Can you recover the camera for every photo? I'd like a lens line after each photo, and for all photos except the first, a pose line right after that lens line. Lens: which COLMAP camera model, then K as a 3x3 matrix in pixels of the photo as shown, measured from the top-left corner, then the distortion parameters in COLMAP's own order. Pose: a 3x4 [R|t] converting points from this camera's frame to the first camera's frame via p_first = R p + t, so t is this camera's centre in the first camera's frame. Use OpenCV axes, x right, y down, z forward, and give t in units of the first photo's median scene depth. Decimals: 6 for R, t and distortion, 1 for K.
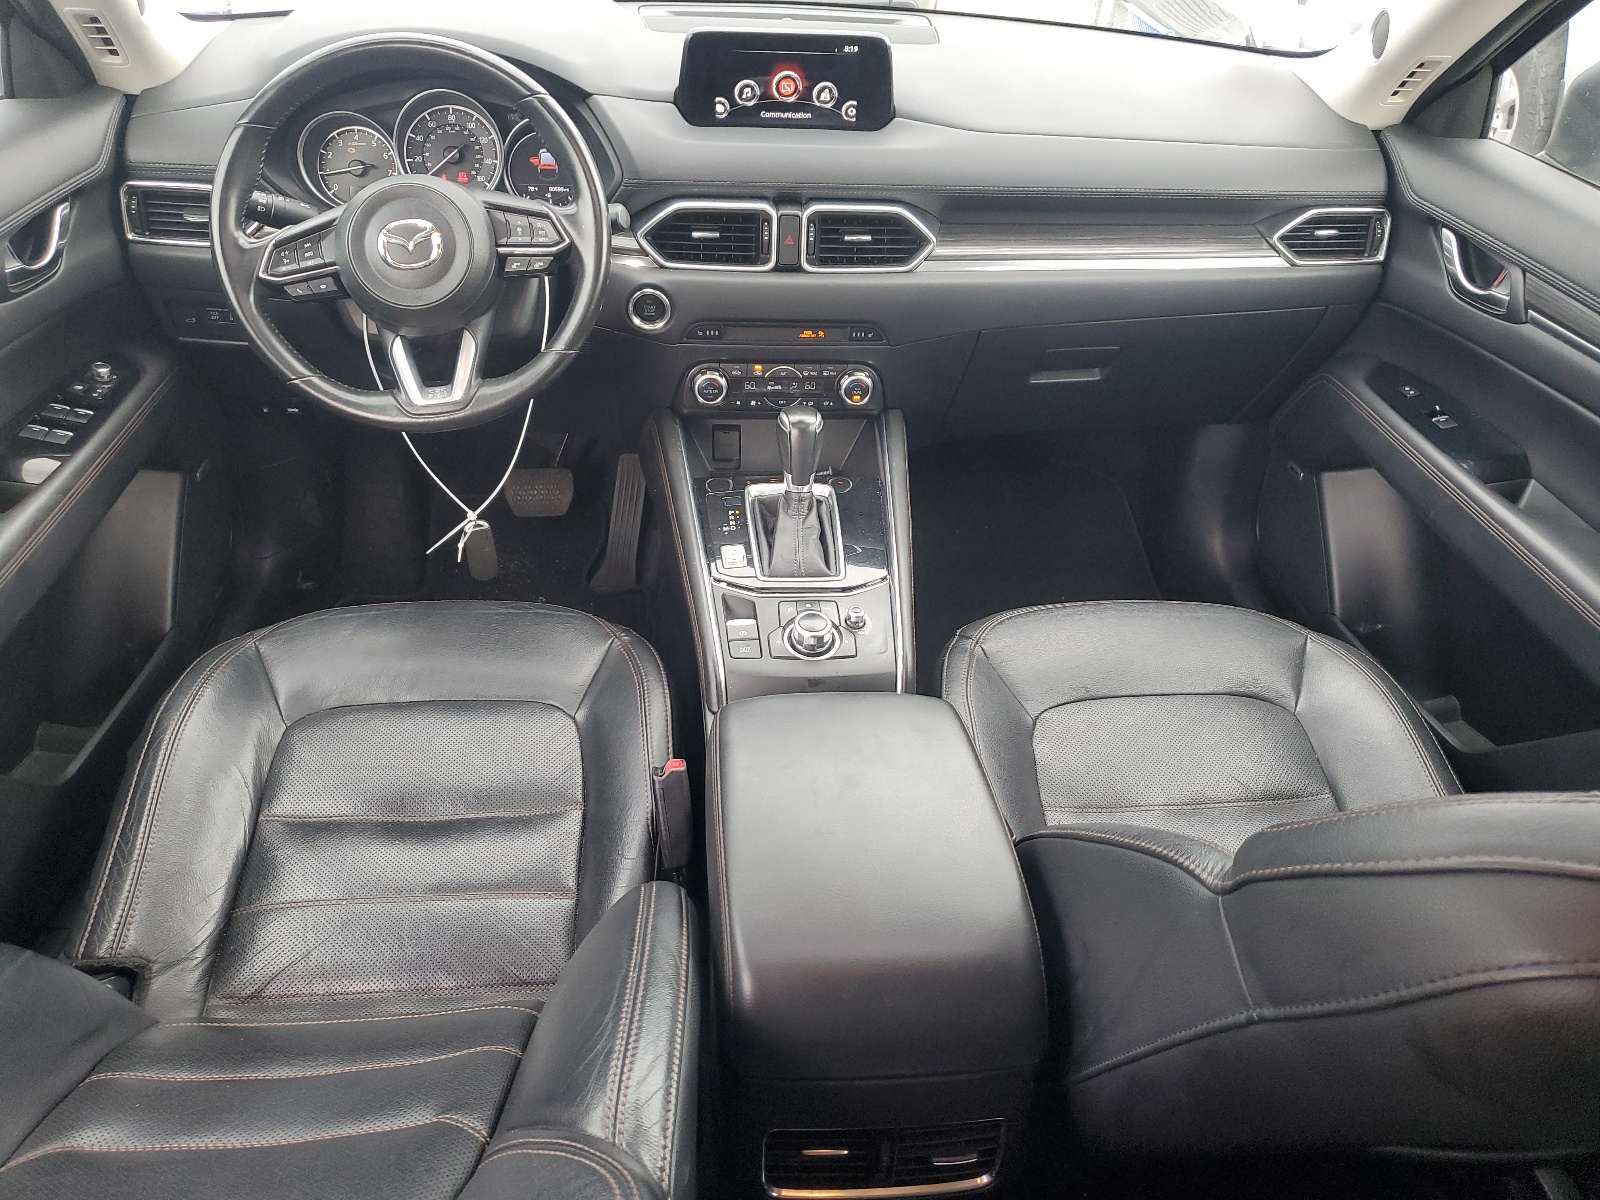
lens RADIAL K [[1216.4, 0, 803.3], [0, 1216.4, 595.9], [0, 0, 1]] dist [-0.001059, 0.000291]
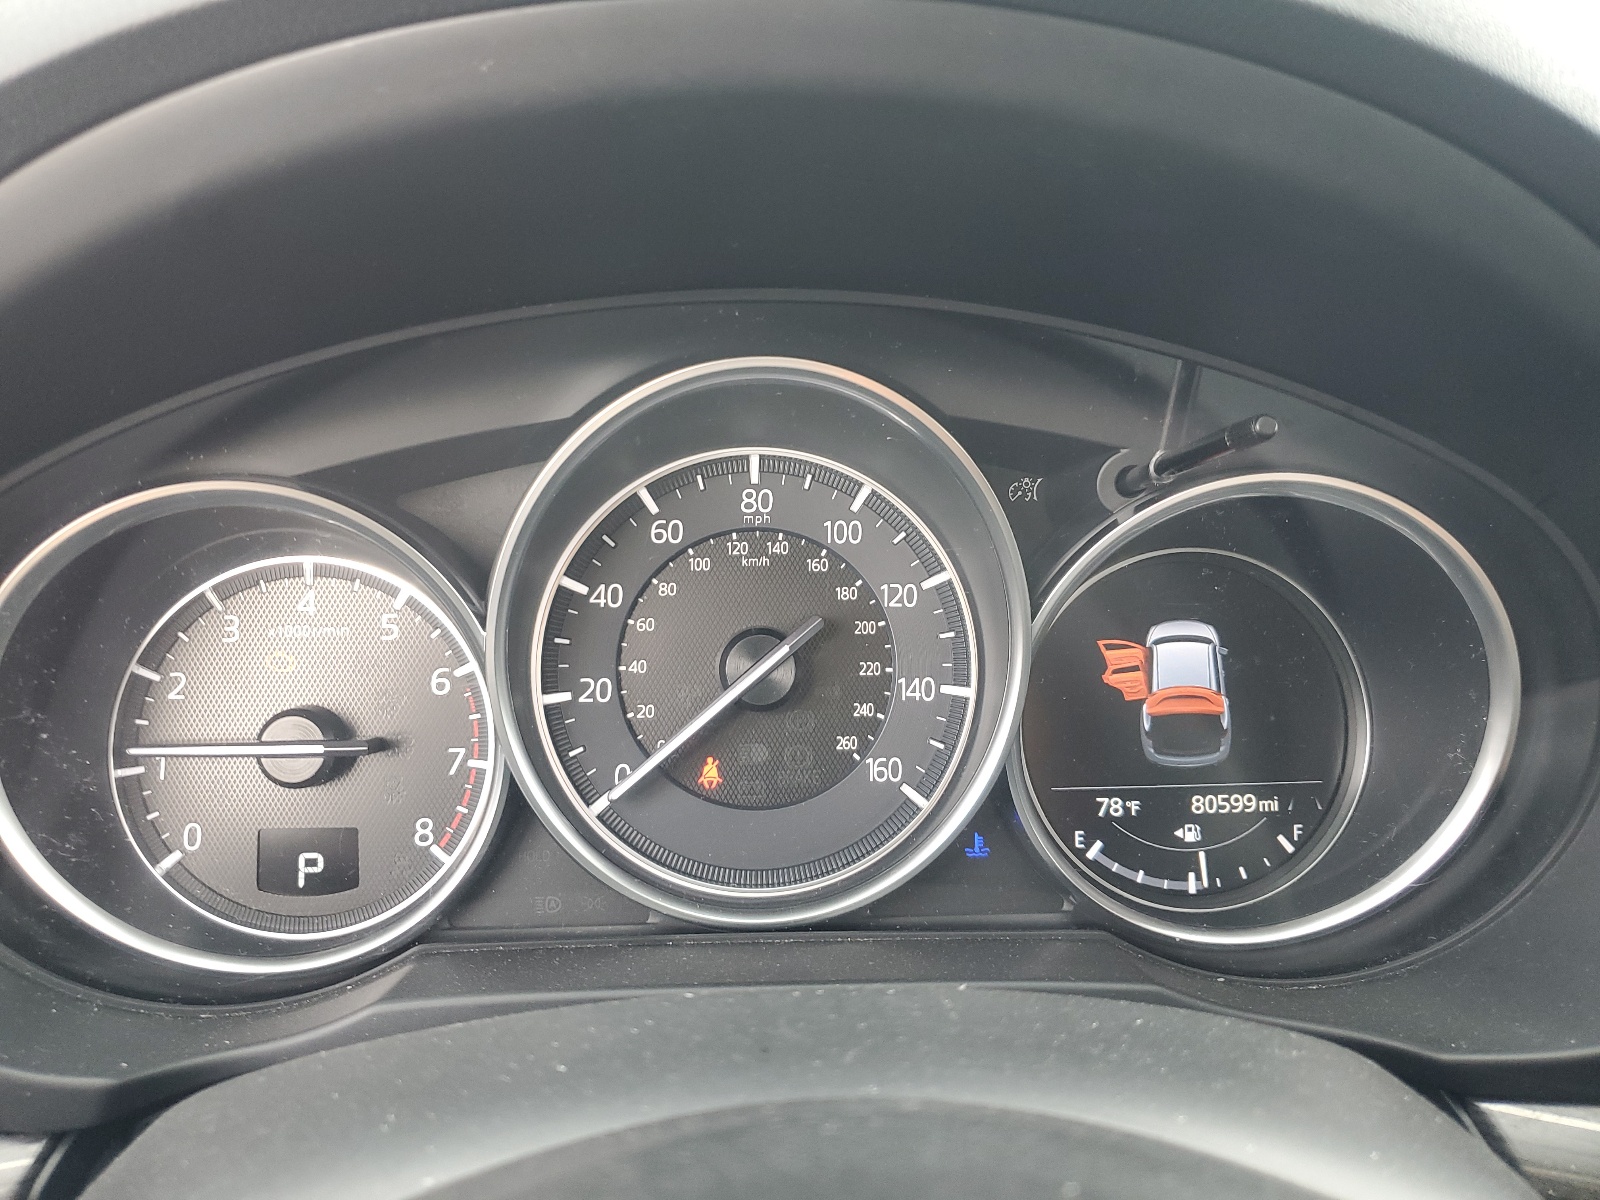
lens RADIAL K [[1218.2, 0, 797.2], [0, 1218.2, 600.6], [0, 0, 1]] dist [-0.001713, -0.000321]
pose [[0.998162, -0.021213, -0.056768, -0.270140], [0.004629, 0.960689, -0.277587, -0.316355], [0.060425, 0.276814, 0.959022, 0.798390]]
